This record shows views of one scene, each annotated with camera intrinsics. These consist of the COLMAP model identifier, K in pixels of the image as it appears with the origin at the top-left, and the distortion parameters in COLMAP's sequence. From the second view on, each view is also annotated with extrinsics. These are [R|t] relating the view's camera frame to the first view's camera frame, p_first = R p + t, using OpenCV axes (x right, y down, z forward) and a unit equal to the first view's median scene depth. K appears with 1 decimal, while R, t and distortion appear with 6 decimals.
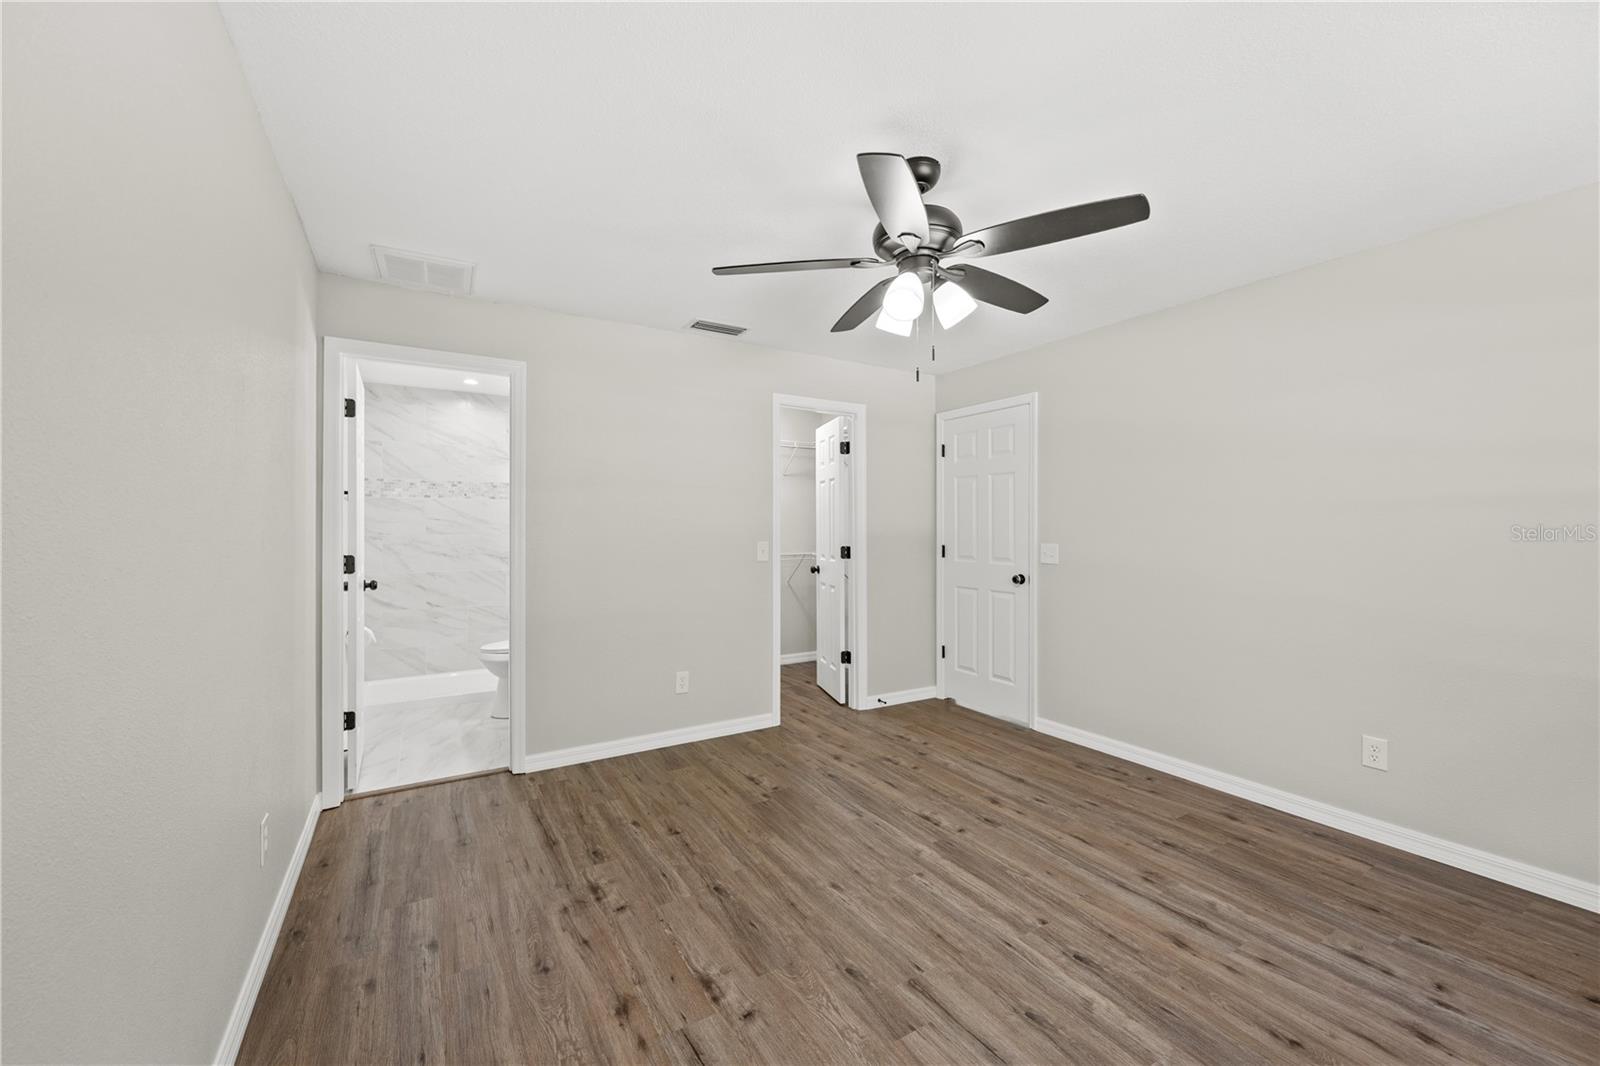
lens RADIAL K [[629.4, 0, 804.2], [0, 629.4, 531.5], [0, 0, 1]] dist [0.000462, -0.000522]
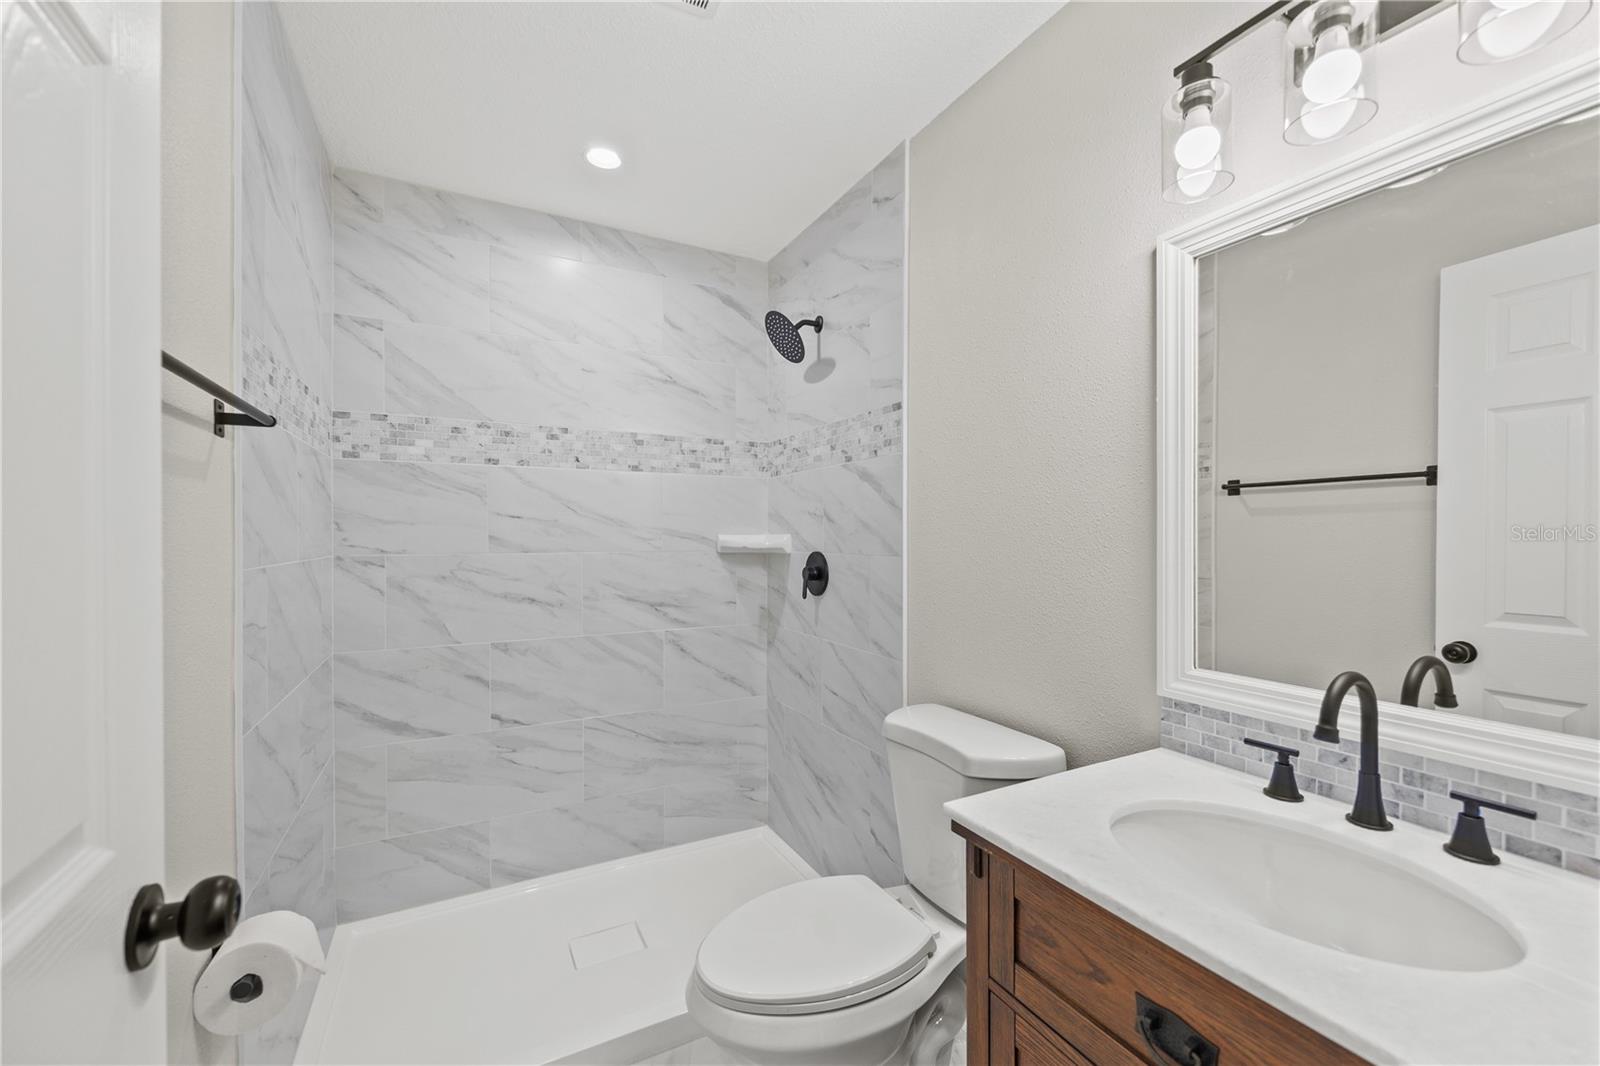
lens RADIAL K [[629.4, 0, 802.8], [0, 629.4, 542.0], [0, 0, 1]] dist [0.000462, -0.000522]
pose [[0.997863, 0.003762, -0.065230, -0.368442], [-0.002828, 0.999892, 0.014405, -0.008864], [0.065277, -0.014190, 0.997766, 0.600700]]
